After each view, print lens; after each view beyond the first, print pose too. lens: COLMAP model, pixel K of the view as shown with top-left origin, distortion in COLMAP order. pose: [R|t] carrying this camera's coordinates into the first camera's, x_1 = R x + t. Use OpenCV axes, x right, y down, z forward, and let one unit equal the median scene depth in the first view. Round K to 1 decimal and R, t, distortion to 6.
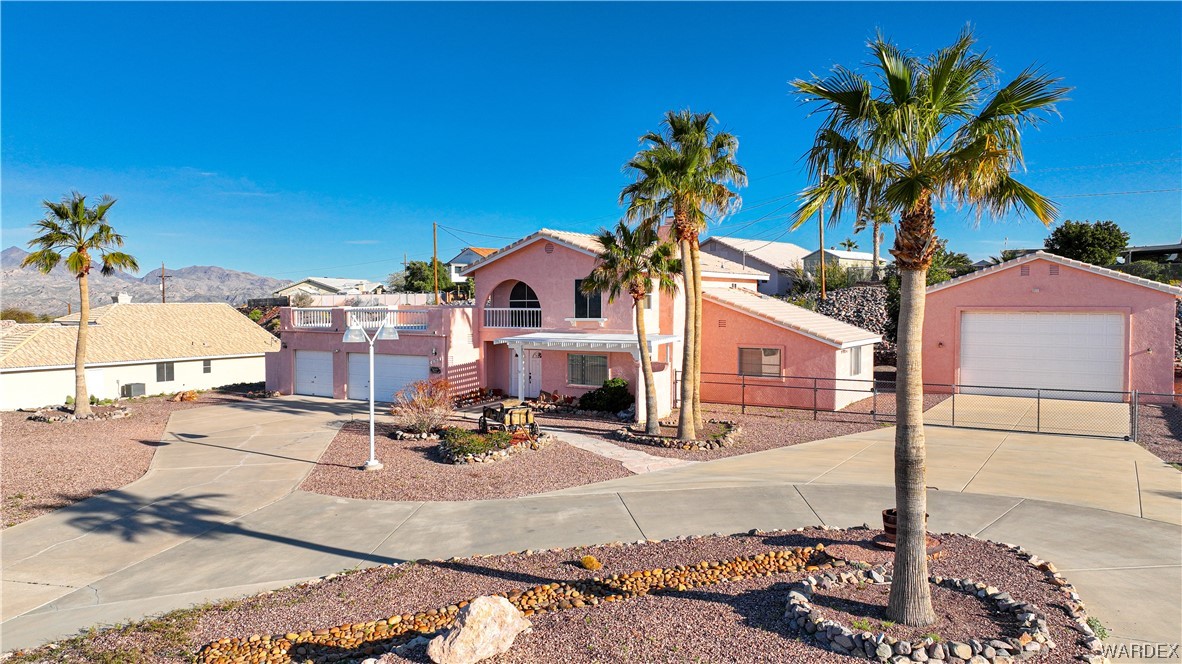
lens RADIAL K [[838.5, 0, 591.0], [0, 838.5, 332.0], [0, 0, 1]] dist [0.005497, 0.008869]
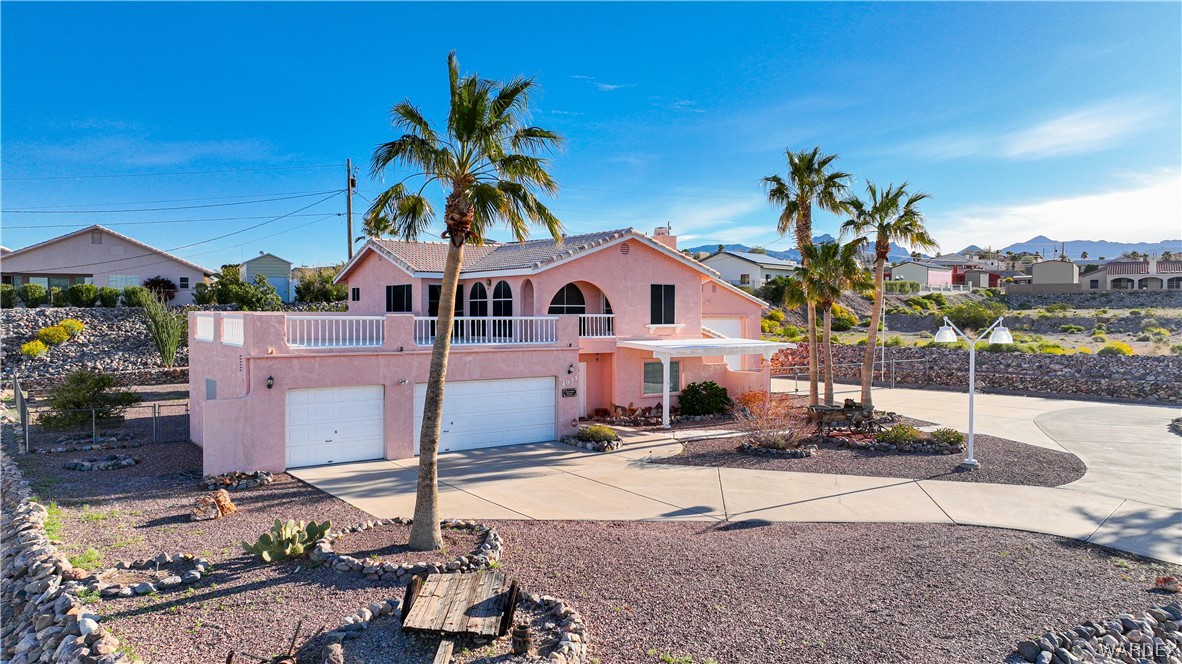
lens RADIAL K [[844.3, 0, 592.3], [0, 844.3, 333.5], [0, 0, 1]] dist [0.004734, 0.002864]
pose [[0.363147, -0.019475, 0.931528, -1.285977], [0.032671, 0.999433, 0.008158, -0.022201], [-0.931159, 0.027471, 0.363577, 0.973176]]
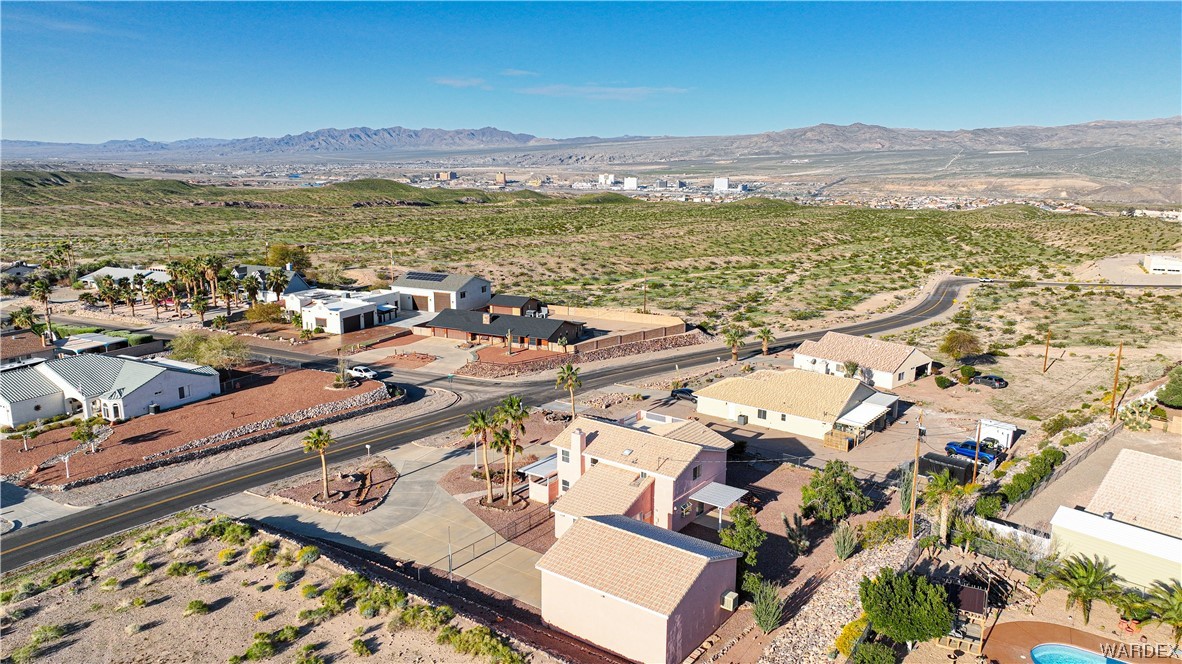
lens RADIAL K [[838.5, 0, 591.0], [0, 838.5, 332.0], [0, 0, 1]] dist [0.005497, 0.008869]
pose [[-0.078028, 0.213613, -0.973797, 3.109433], [-0.042506, 0.975174, 0.217321, -1.228295], [0.996045, 0.058350, -0.067011, 1.622505]]
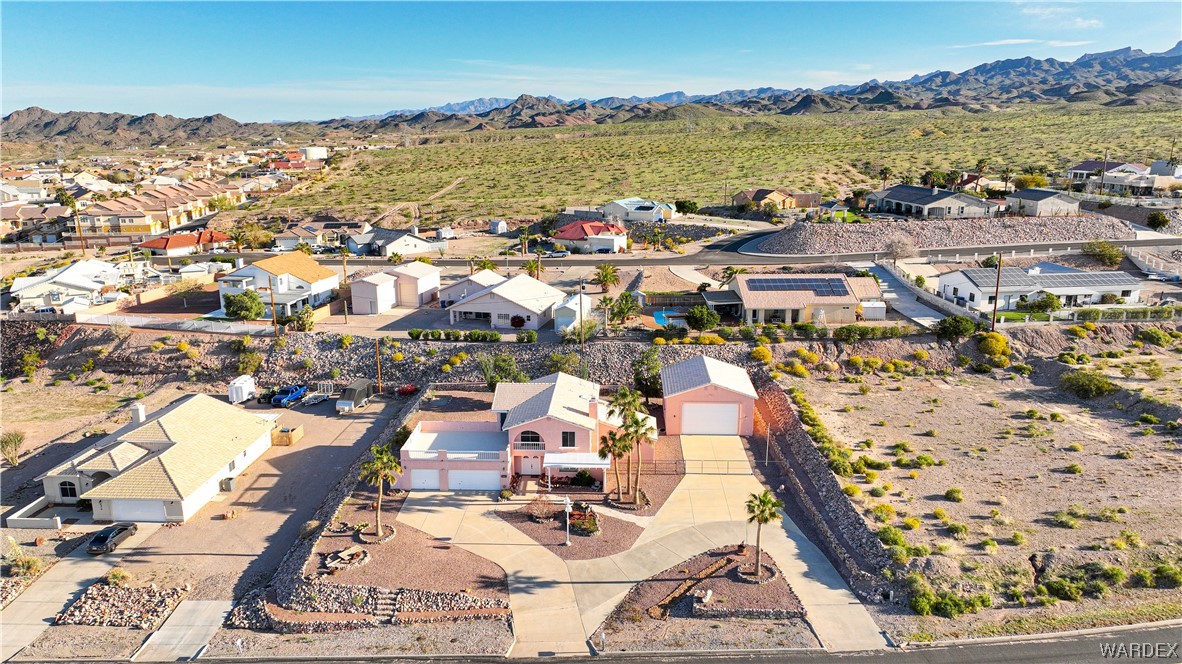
lens RADIAL K [[836.0, 0, 591.0], [0, 836.0, 332.0], [0, 0, 1]] dist [0.007540, 0.002686]
pose [[0.868162, -0.122606, 0.480897, -1.453638], [0.020507, 0.977038, 0.212078, -1.158202], [-0.495857, -0.174256, 0.850741, -1.408111]]
